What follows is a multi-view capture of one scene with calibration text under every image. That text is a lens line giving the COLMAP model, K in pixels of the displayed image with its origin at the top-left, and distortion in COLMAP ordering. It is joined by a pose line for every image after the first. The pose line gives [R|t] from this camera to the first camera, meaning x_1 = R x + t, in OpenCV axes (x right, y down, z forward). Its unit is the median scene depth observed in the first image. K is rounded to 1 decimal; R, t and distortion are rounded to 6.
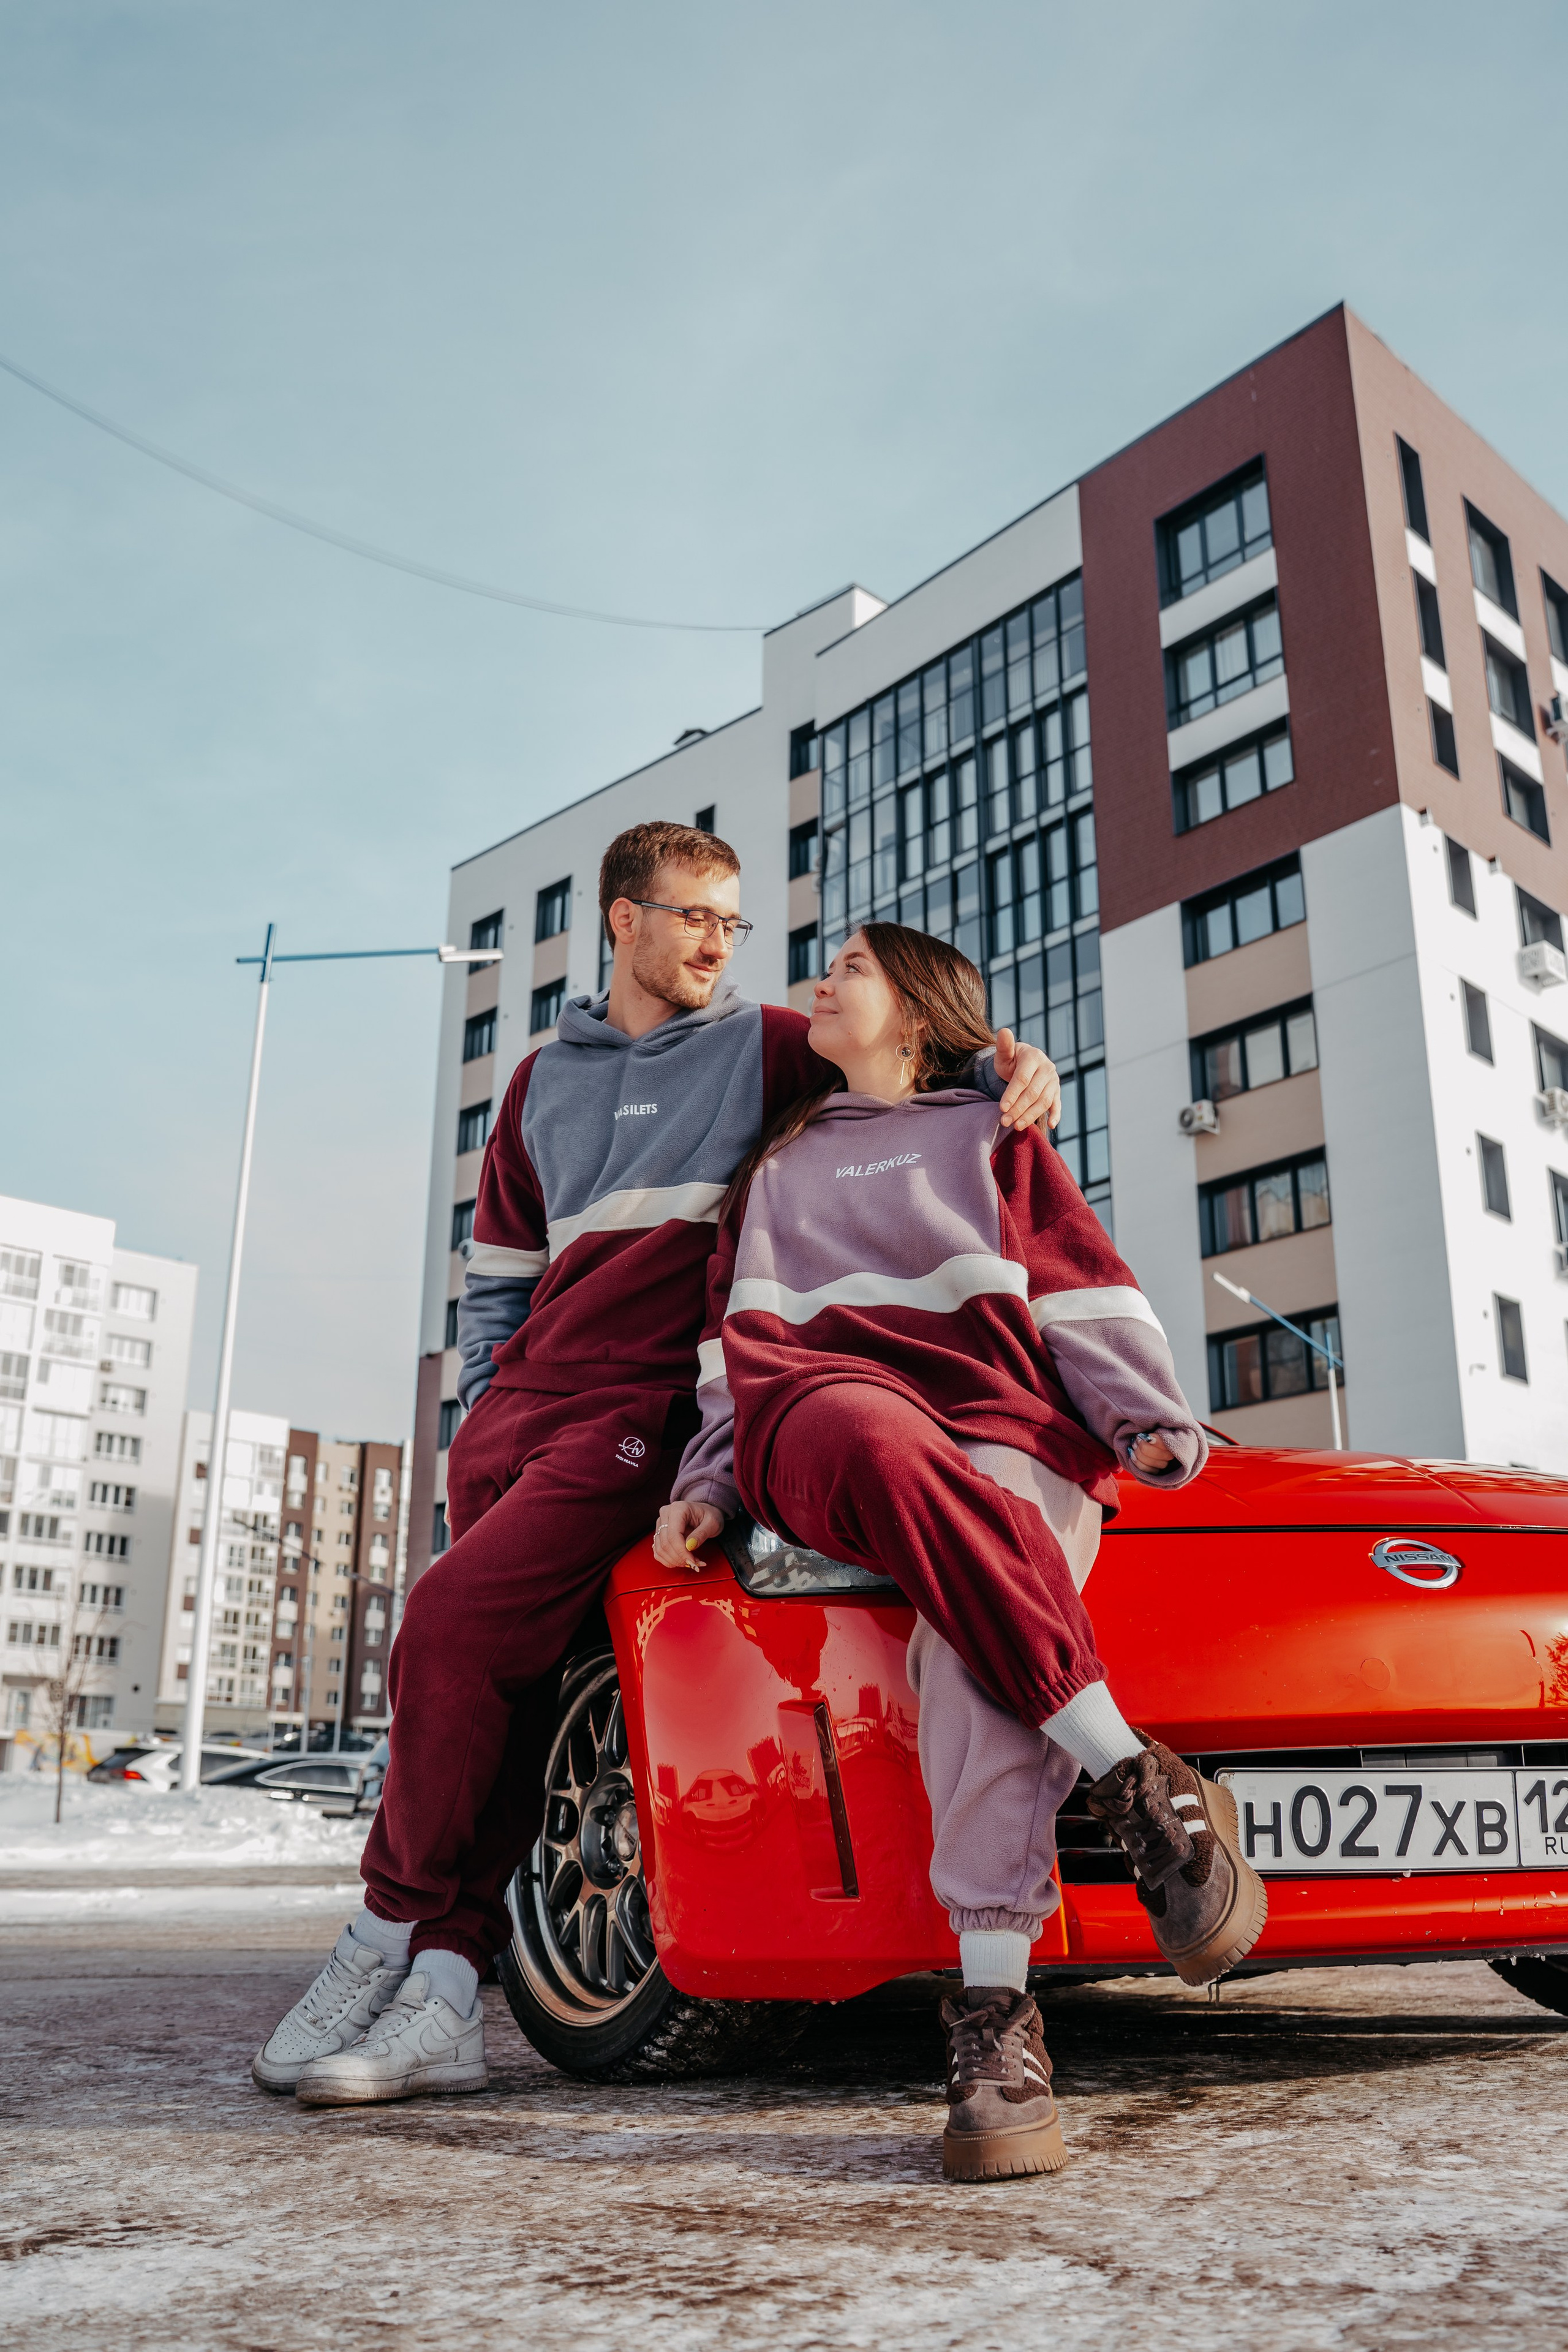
lens RADIAL K [[1998.9, 0, 836.0], [0, 1998.9, 1157.7], [0, 0, 1]] dist [-0.082924, 0.035447]
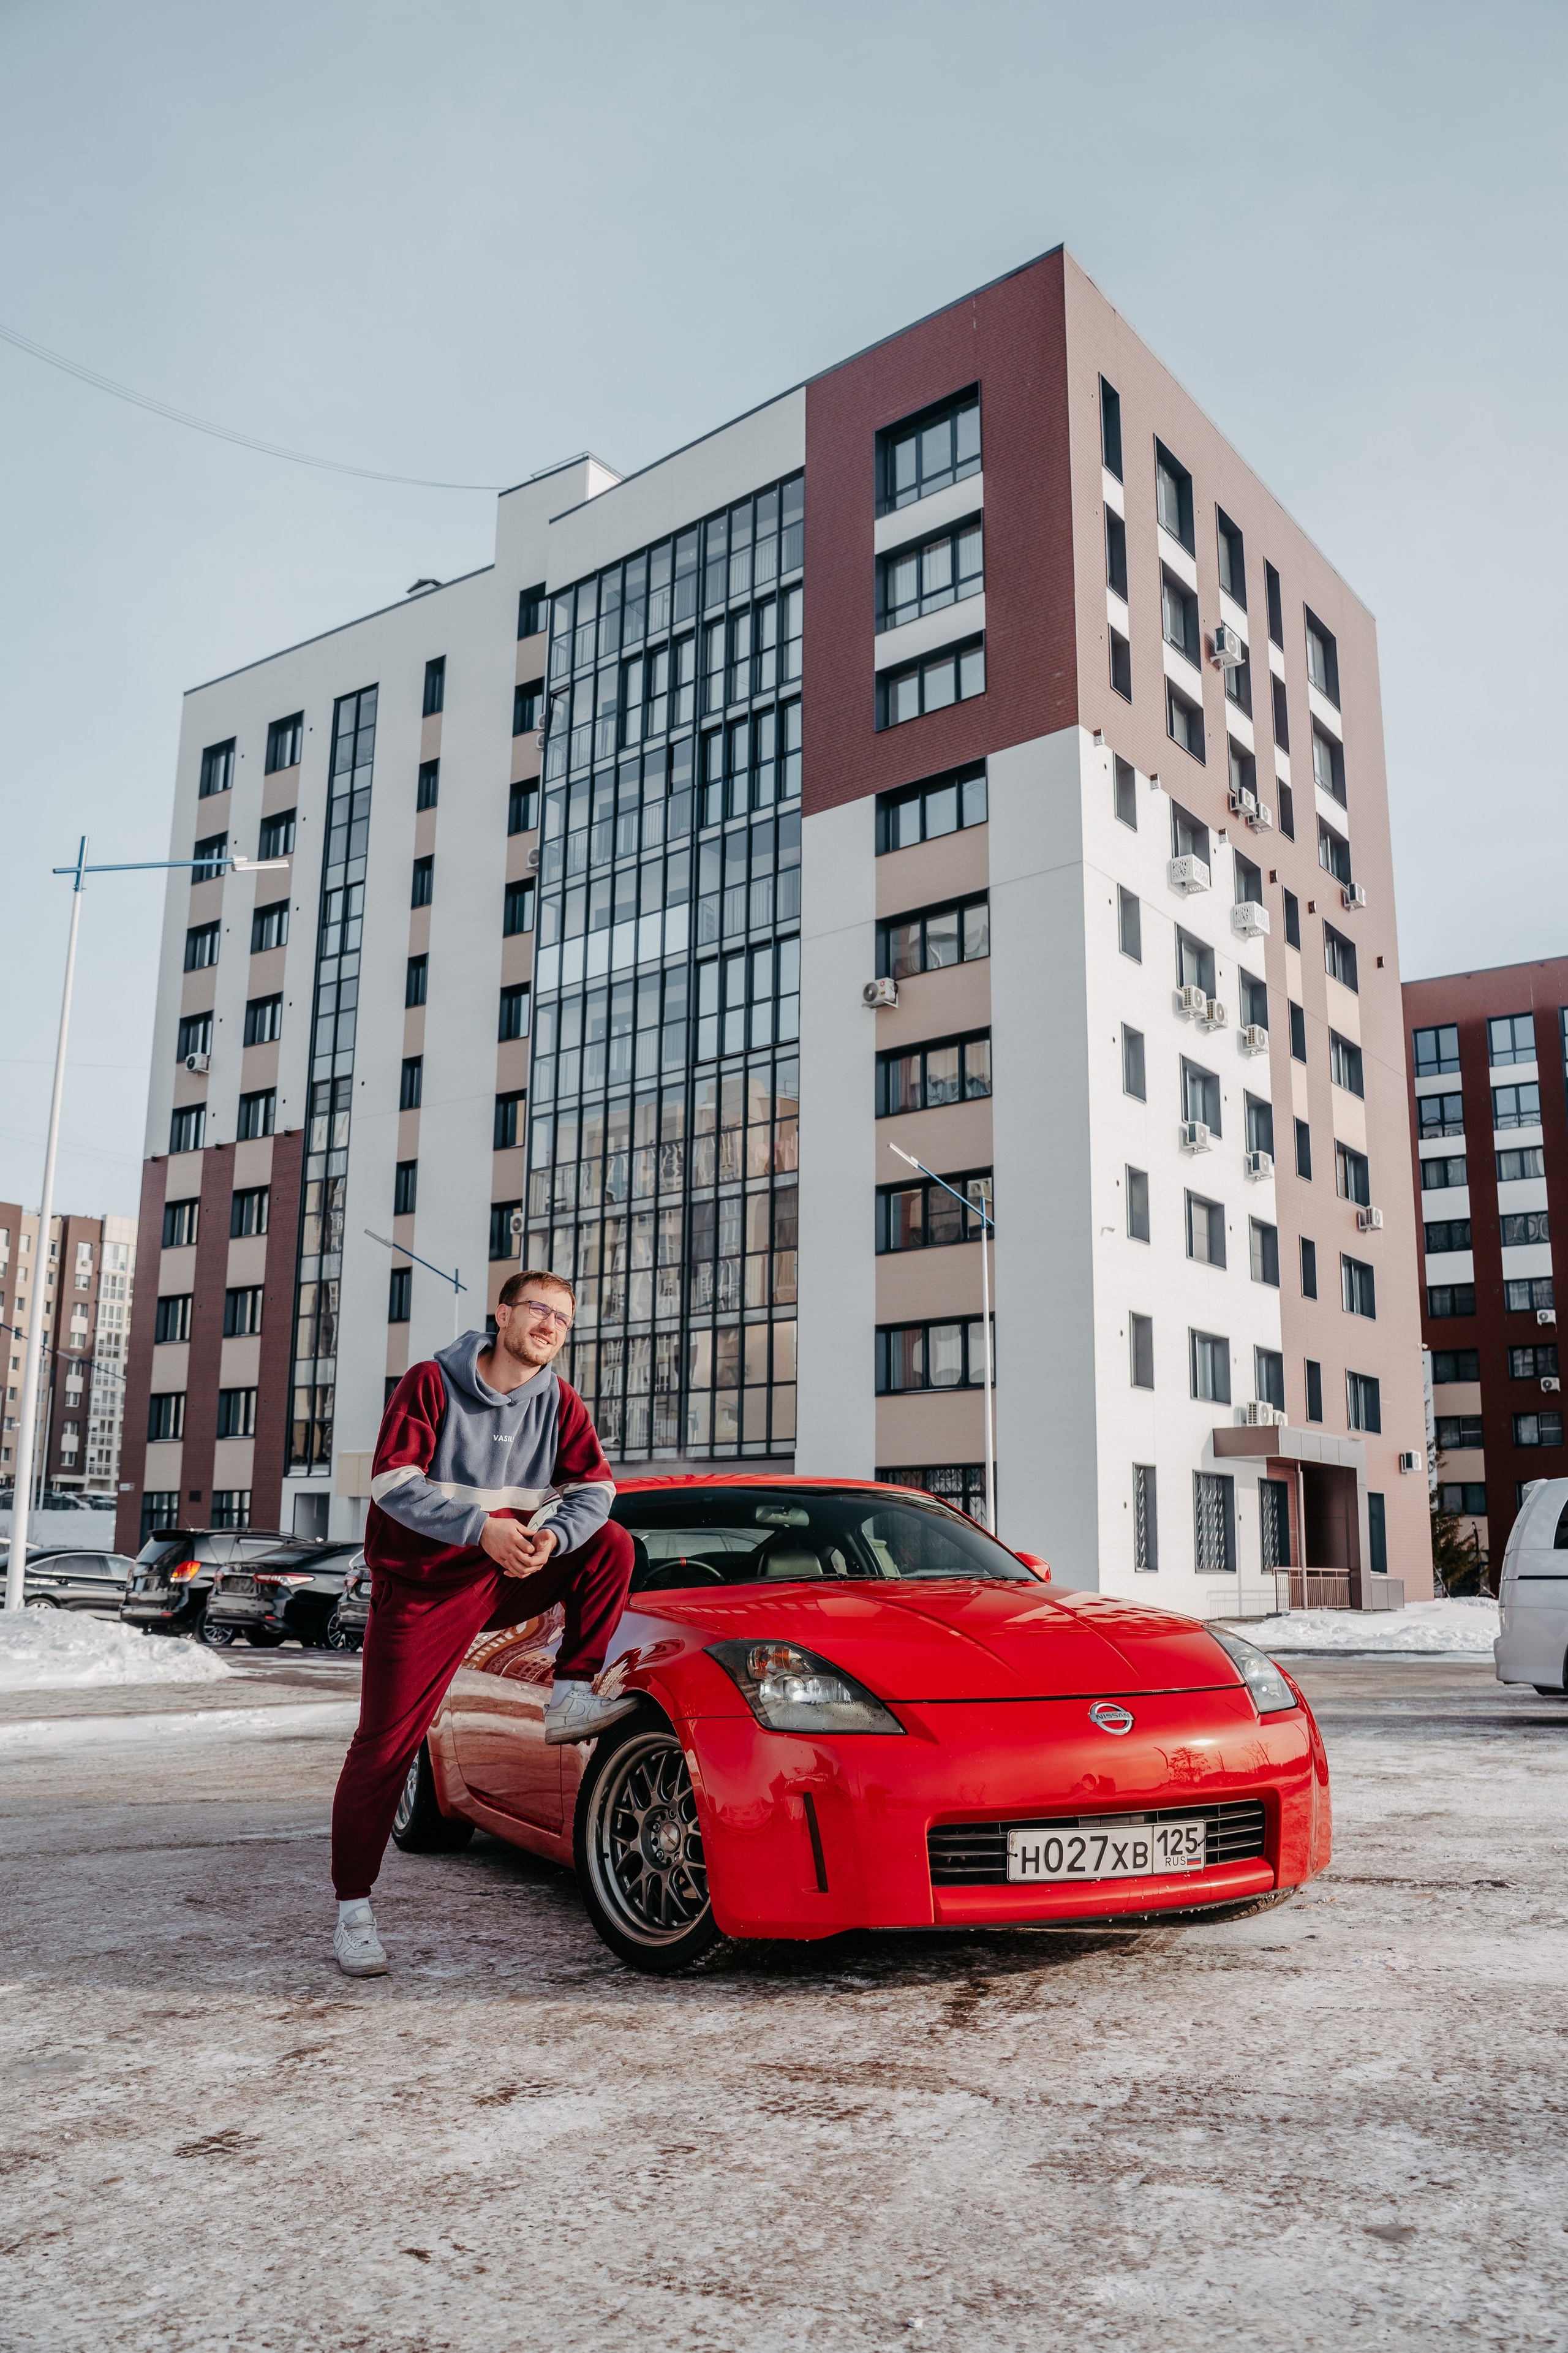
lens RADIAL K [[1879.4, 0, 781.1], [0, 1879.4, 1193.4], [0, 0, 1]] dist [-0.090722, 0.050670]
pose [[0.989081, 0.038881, 0.142154, -0.040346], [-0.056220, 0.991172, 0.120070, -0.067149], [-0.136231, -0.126751, 0.982535, -0.089735]]
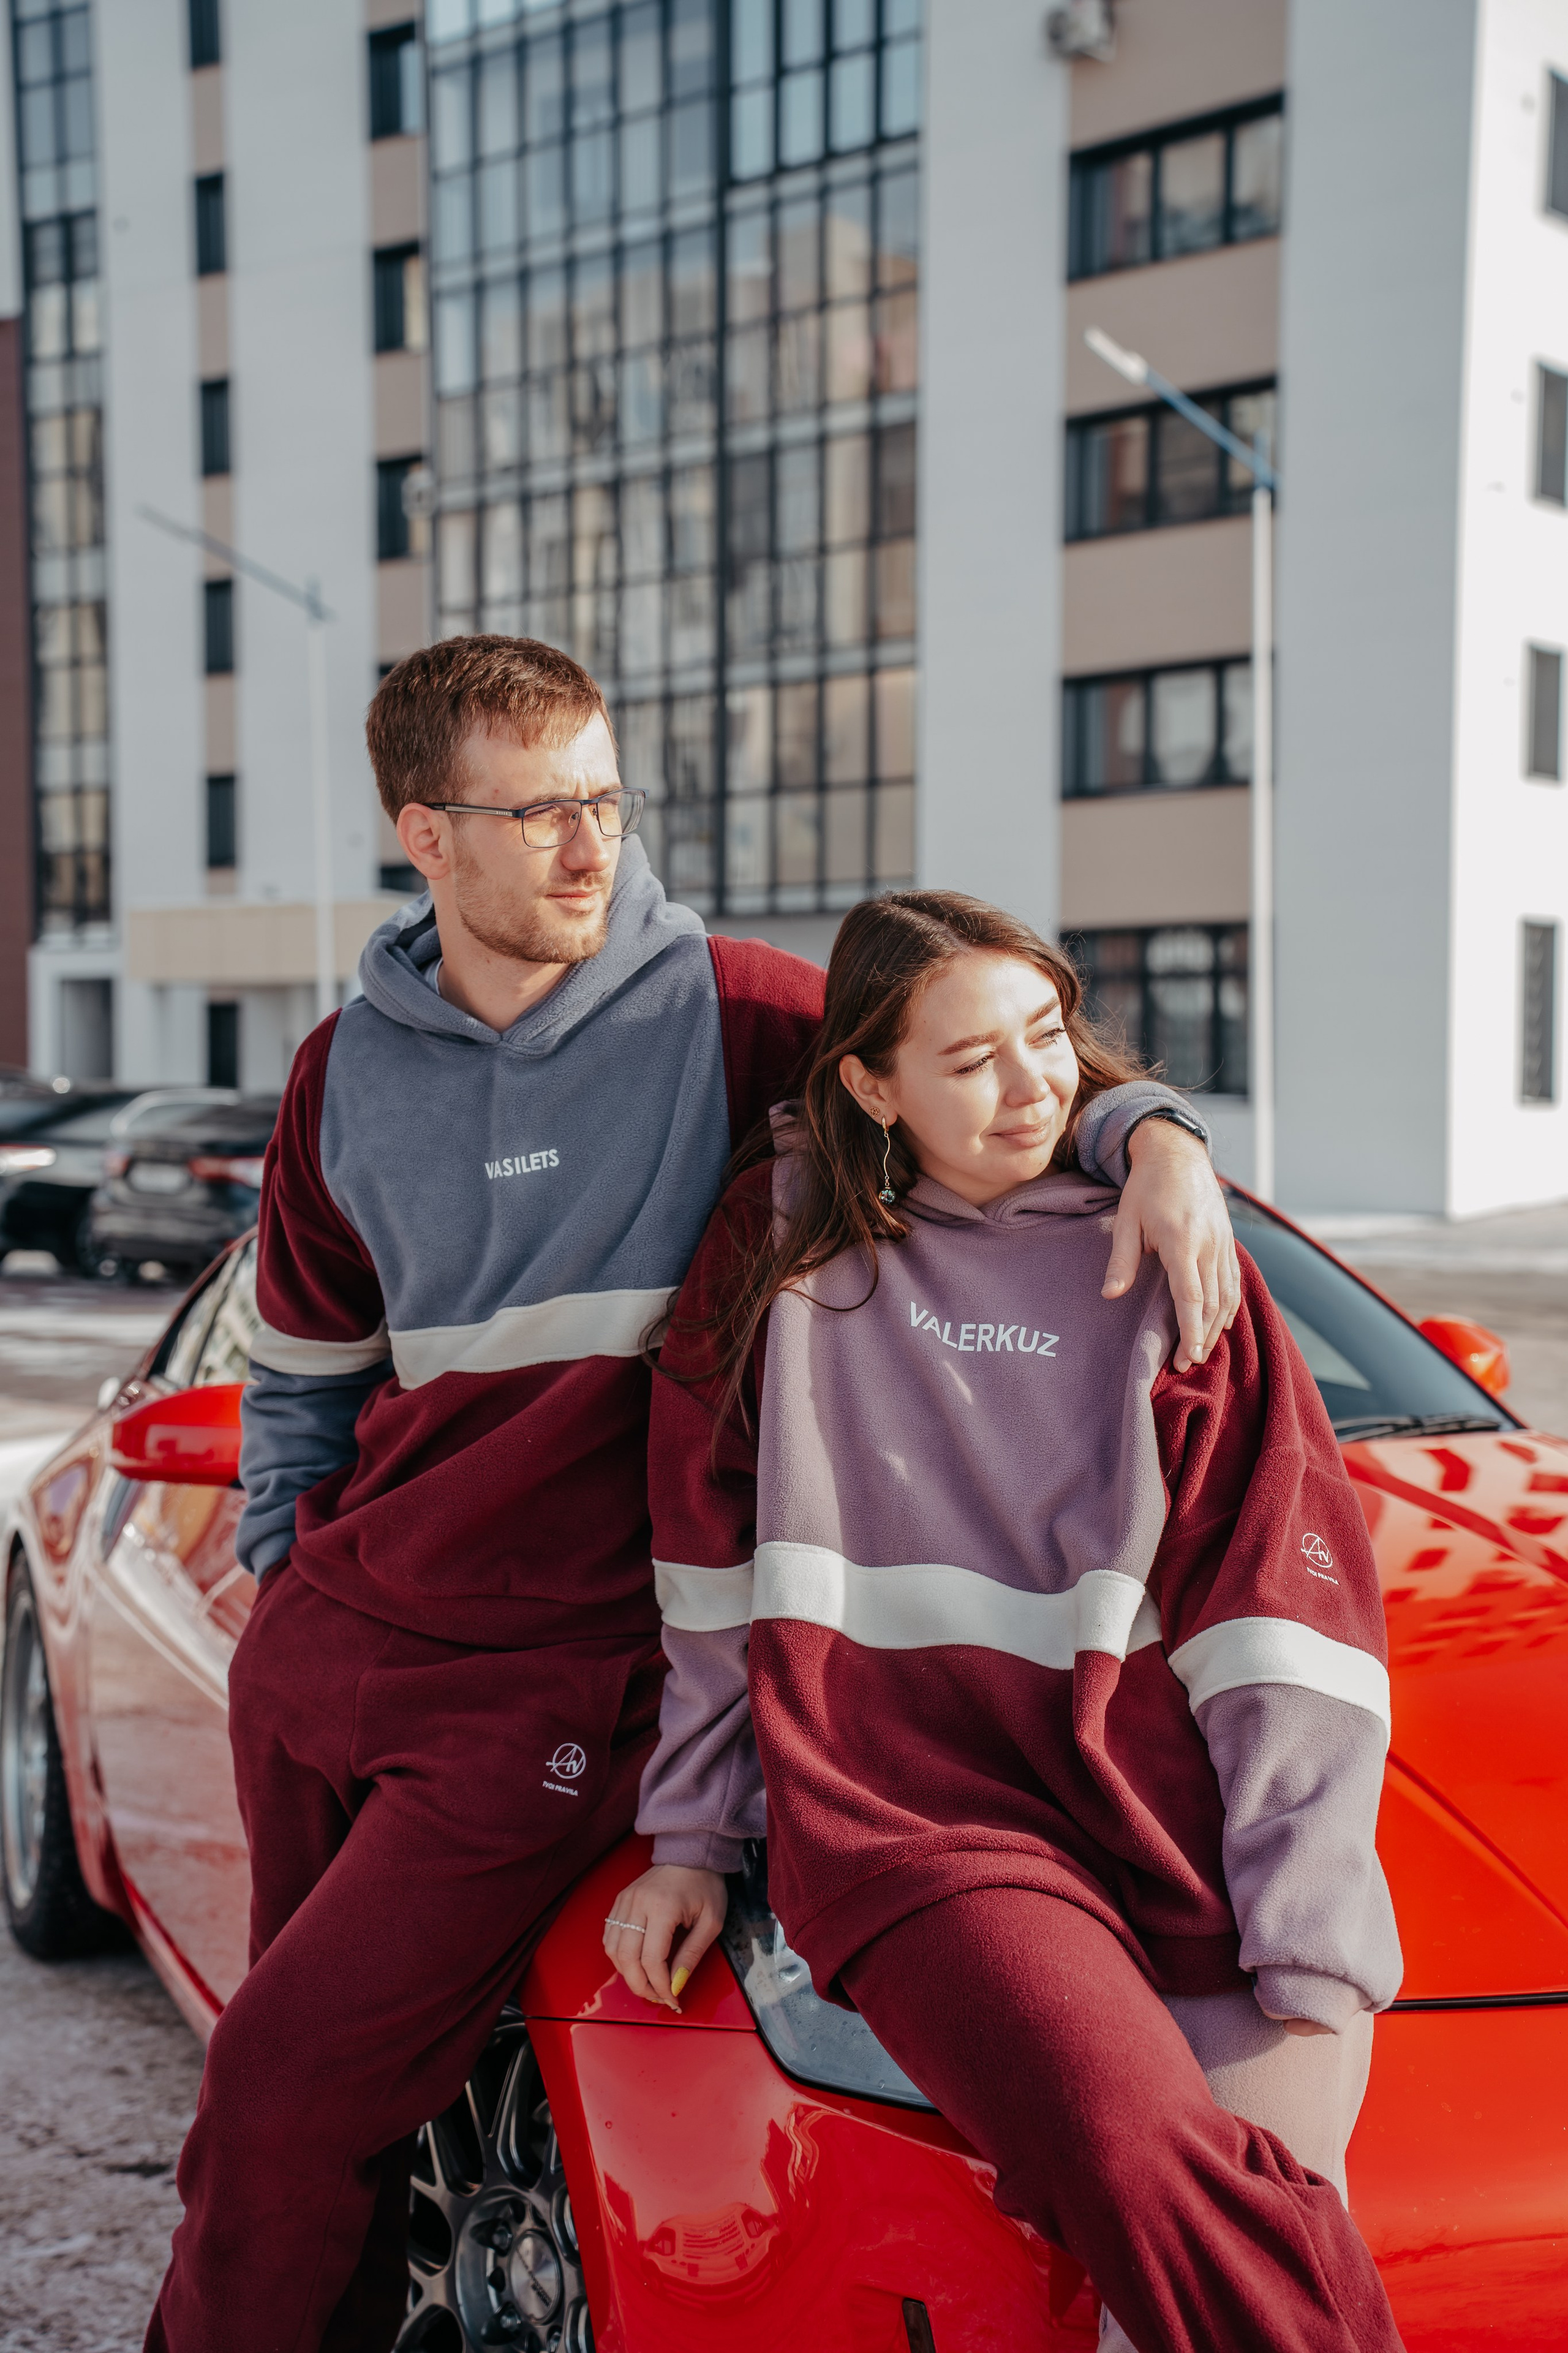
lens RADIAL K [[3099.8, 0, 793.5], [0, 3099.8, 1161.1], [0, 0, 1]] dist [0.246407, 0.000000]
pose [[0.993466, -0.000982, 0.114125, -0.021115], [-0.038323, 0.939032, 0.341688, -0.053597], [-0.107502, -0.343829, 0.932858, 0.022659]]
